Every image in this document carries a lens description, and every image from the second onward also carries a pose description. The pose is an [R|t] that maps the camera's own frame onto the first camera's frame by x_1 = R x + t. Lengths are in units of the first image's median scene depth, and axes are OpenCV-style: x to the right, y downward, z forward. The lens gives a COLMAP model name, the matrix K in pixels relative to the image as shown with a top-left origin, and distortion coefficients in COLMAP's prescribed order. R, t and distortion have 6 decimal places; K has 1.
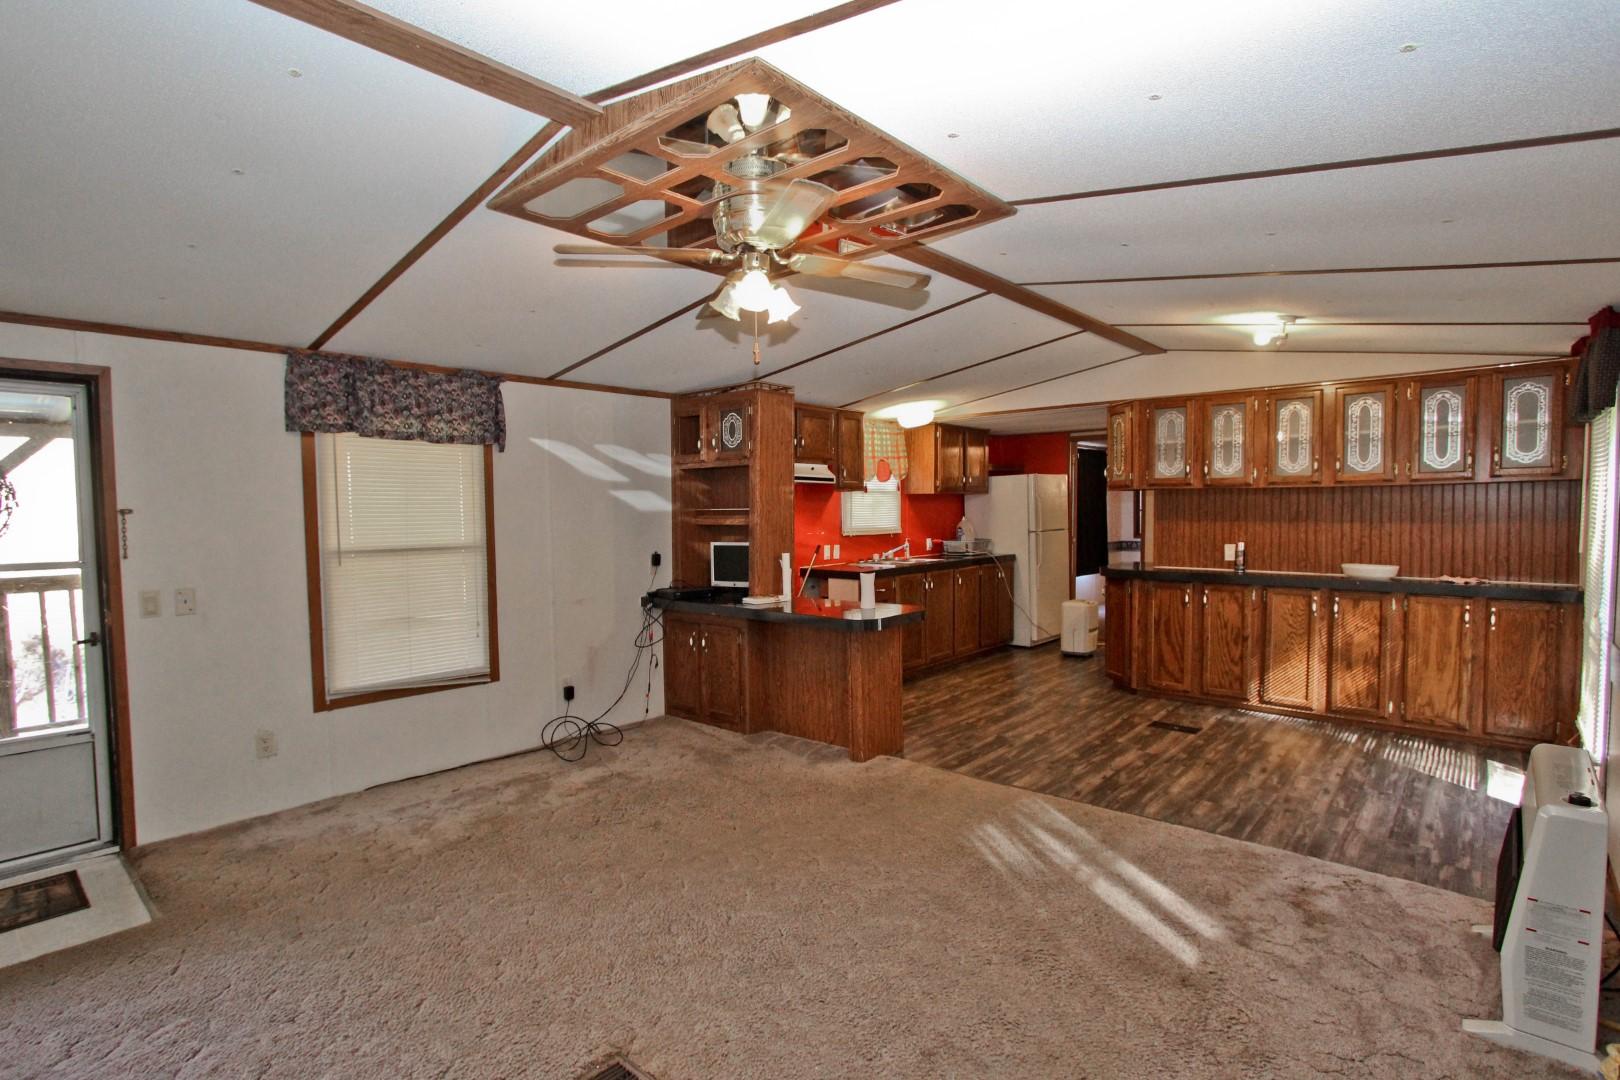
lens RADIAL K [[796.6, 0, 805.7], [0, 796.6, 547.6], [0, 0, 1]] dist [-0.011855, -0.000015]
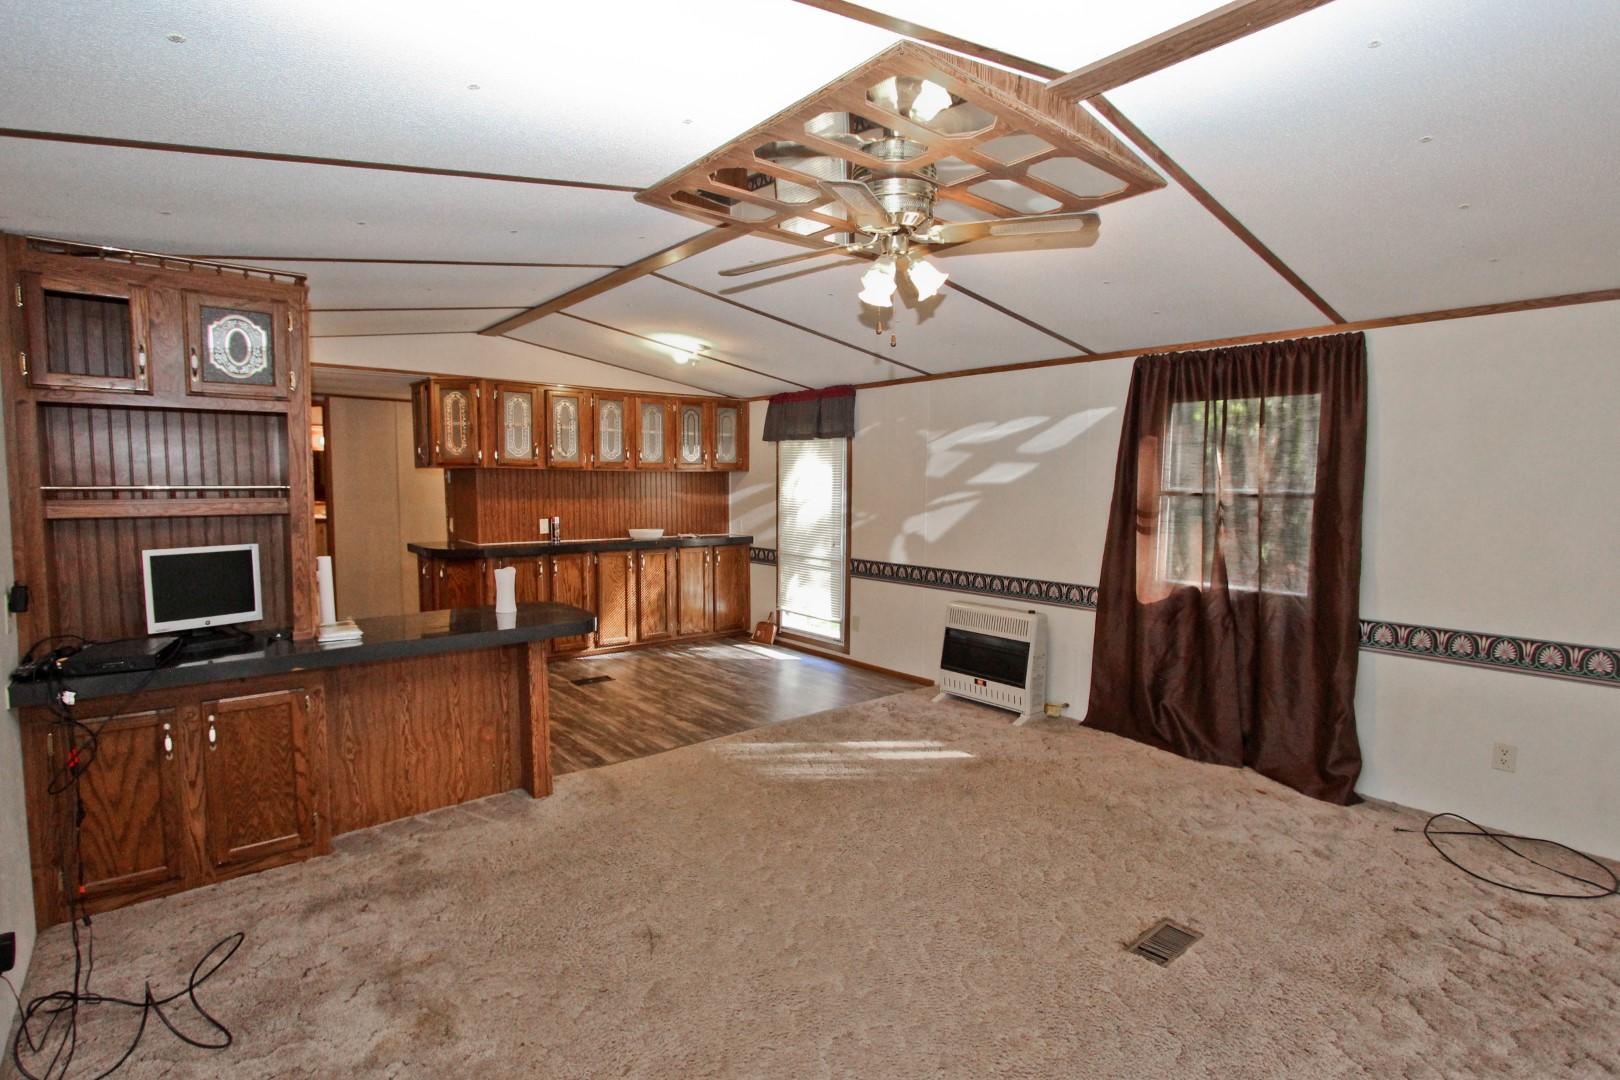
lens RADIAL K [[779.6, 0, 810.0], [0, 779.6, 540.0], [0, 0, 1]] dist [-0.018186, 0.000259]
pose [[0.145259, -0.062688, 0.987406, -0.570089], [0.043431, 0.997433, 0.056936, -0.023757], [-0.988440, 0.034613, 0.147608, 0.514988]]
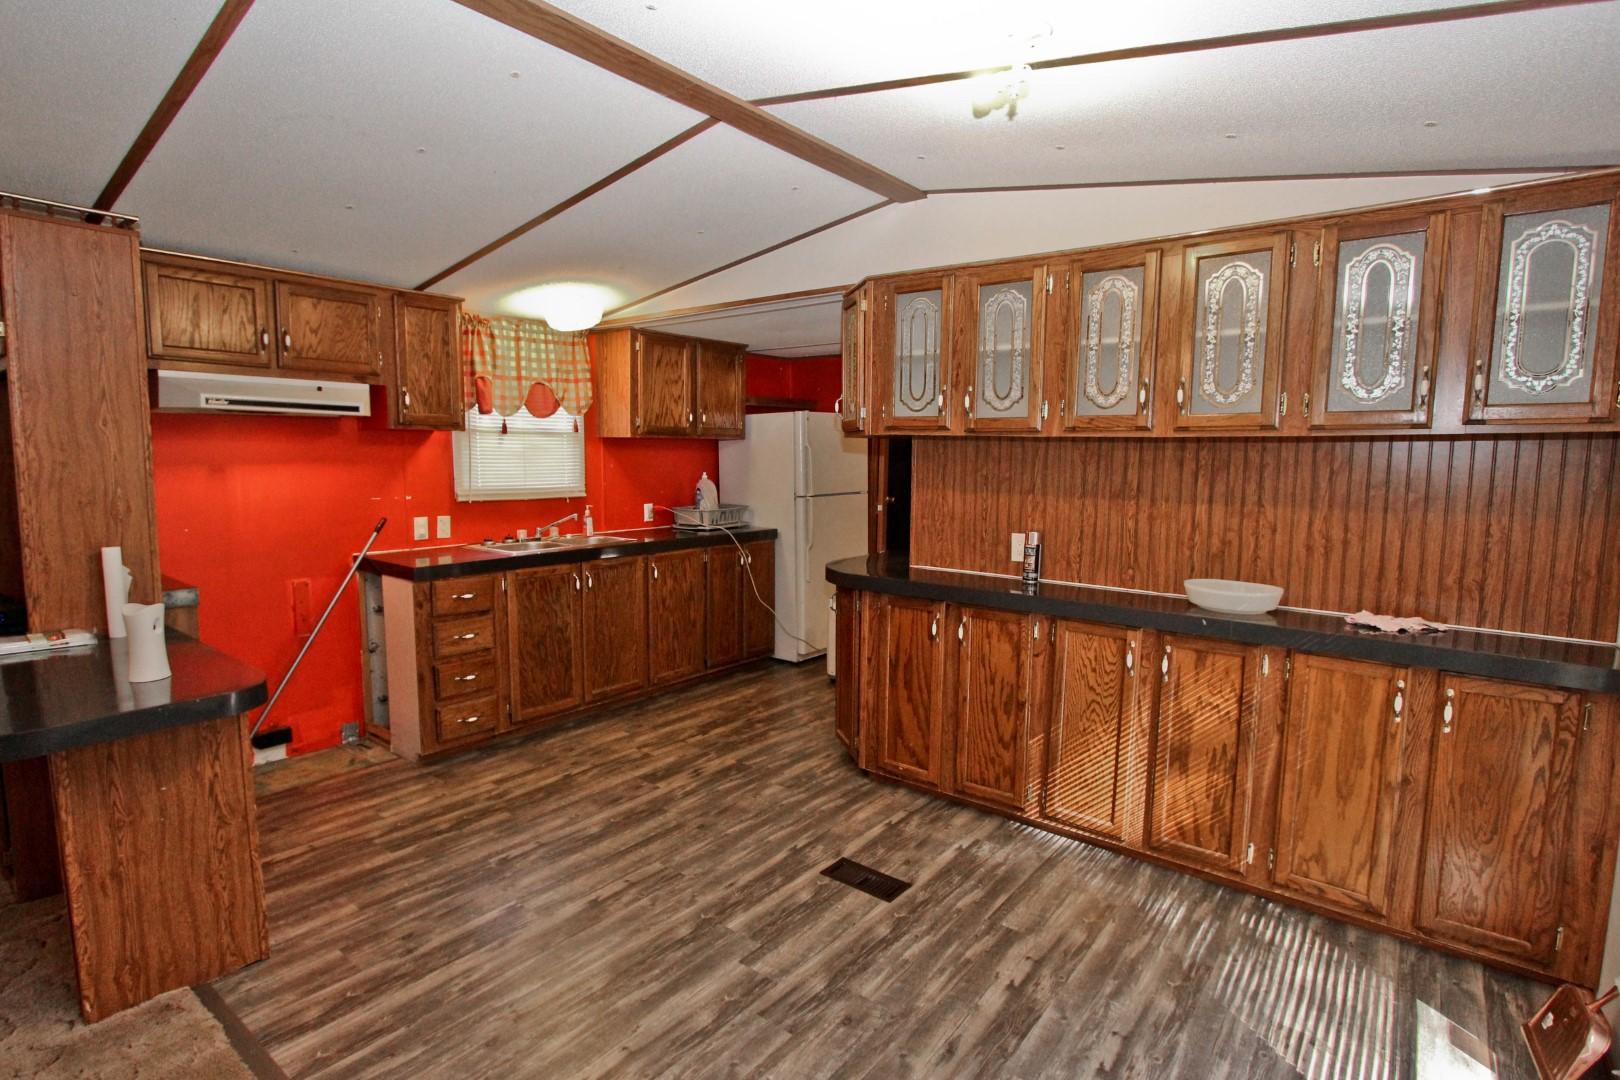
lens RADIAL K [[814.4, 0, 801.0], [0, 814.4, 547.2], [0, 0, 1]] dist [-0.016938, 0.001134]
pose [[0.998541, 0.014022, 0.052141, 0.383520], [-0.017401, 0.997739, 0.064917, -0.033817], [-0.051113, -0.065729, 0.996528, 0.459340]]
